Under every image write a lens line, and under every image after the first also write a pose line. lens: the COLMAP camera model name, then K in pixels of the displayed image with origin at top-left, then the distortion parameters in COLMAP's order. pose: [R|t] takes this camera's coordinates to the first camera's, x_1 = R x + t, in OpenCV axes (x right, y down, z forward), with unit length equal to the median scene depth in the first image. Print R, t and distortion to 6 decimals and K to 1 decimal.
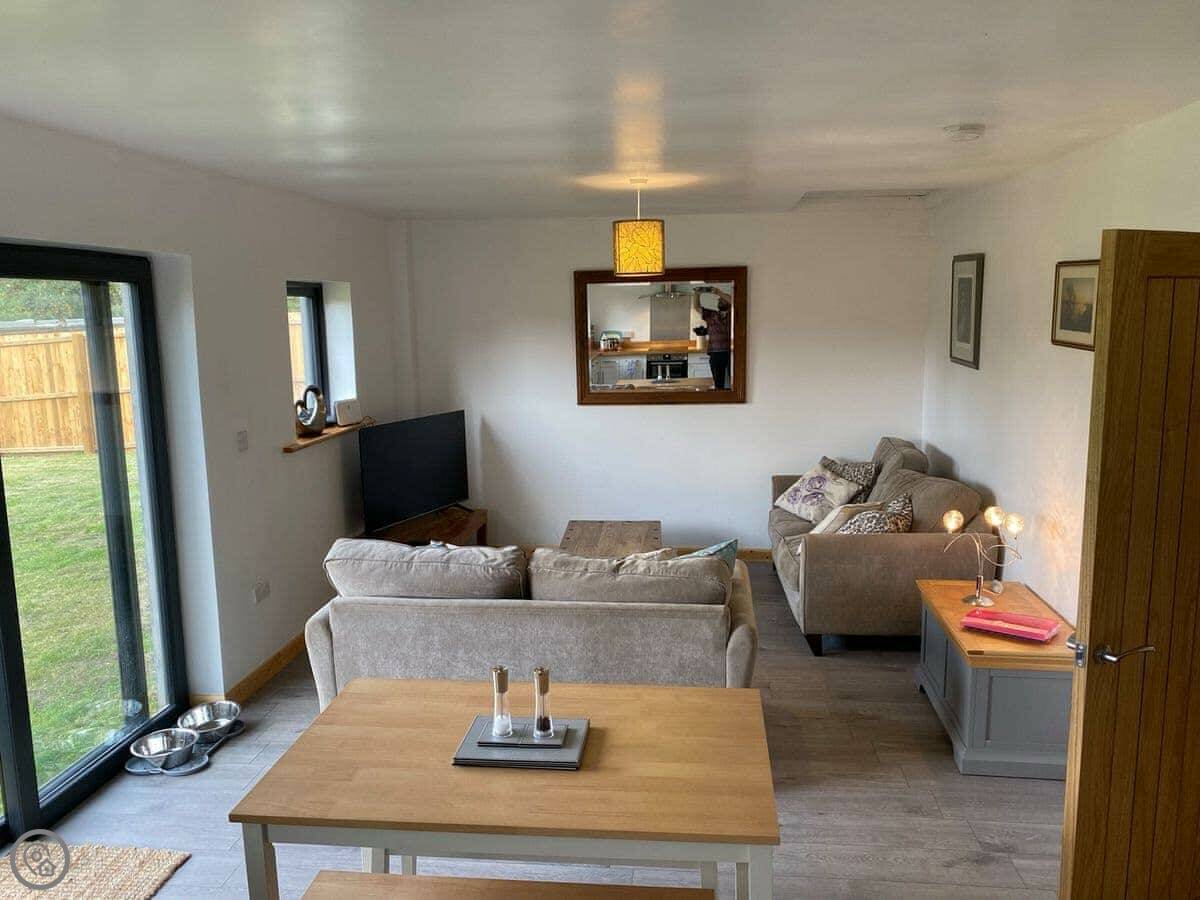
lens RADIAL K [[947.6, 0, 600.0], [0, 947.6, 450.0], [0, 0, 1]] dist [-0.005193, -0.005348]
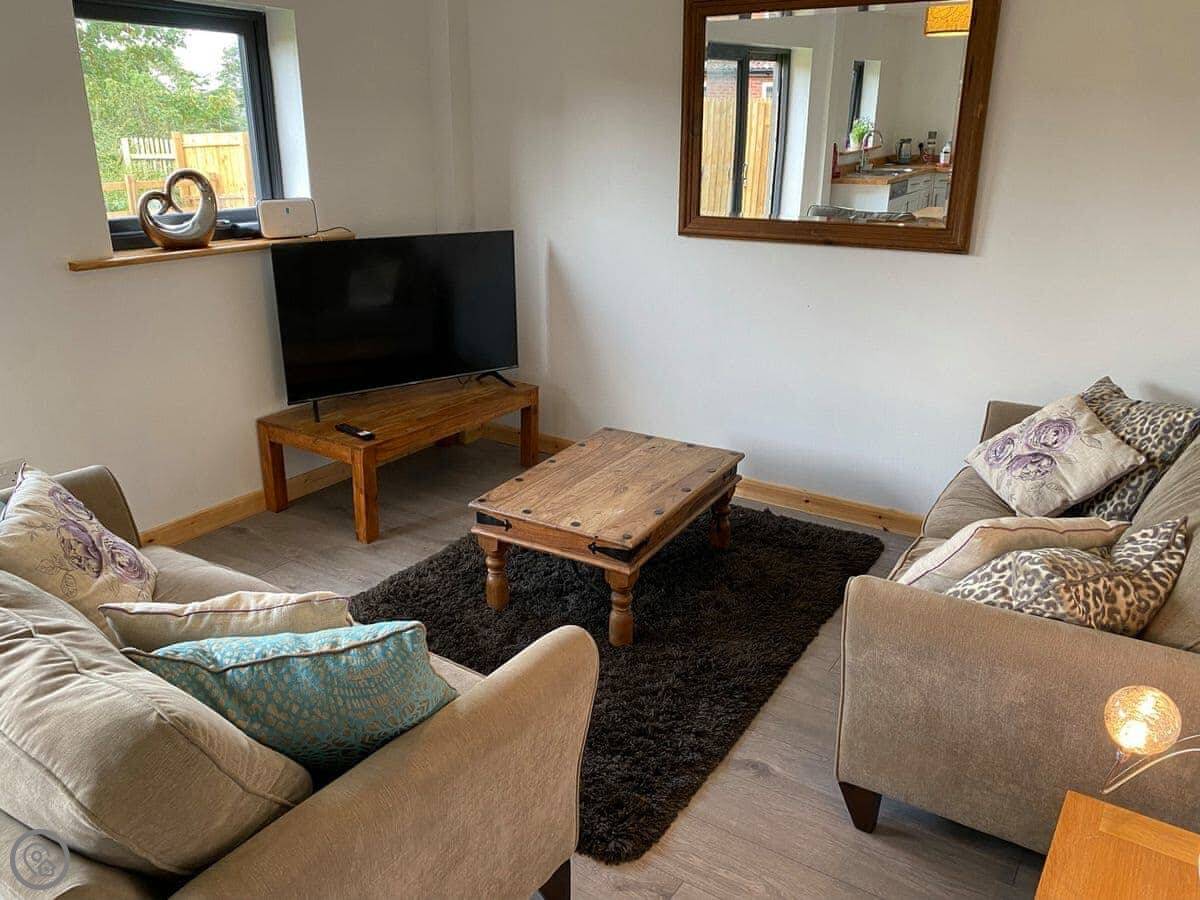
lens RADIAL K [[947.6, 0, 600.0], [0, 947.6, 450.0], [0, 0, 1]] dist [-0.005193, -0.005348]
pose [[0.894848, 0.169269, -0.413032, 0.227077], [-0.093950, 0.976004, 0.196441, -0.031231], [0.436372, -0.136980, 0.889278, 0.471411]]
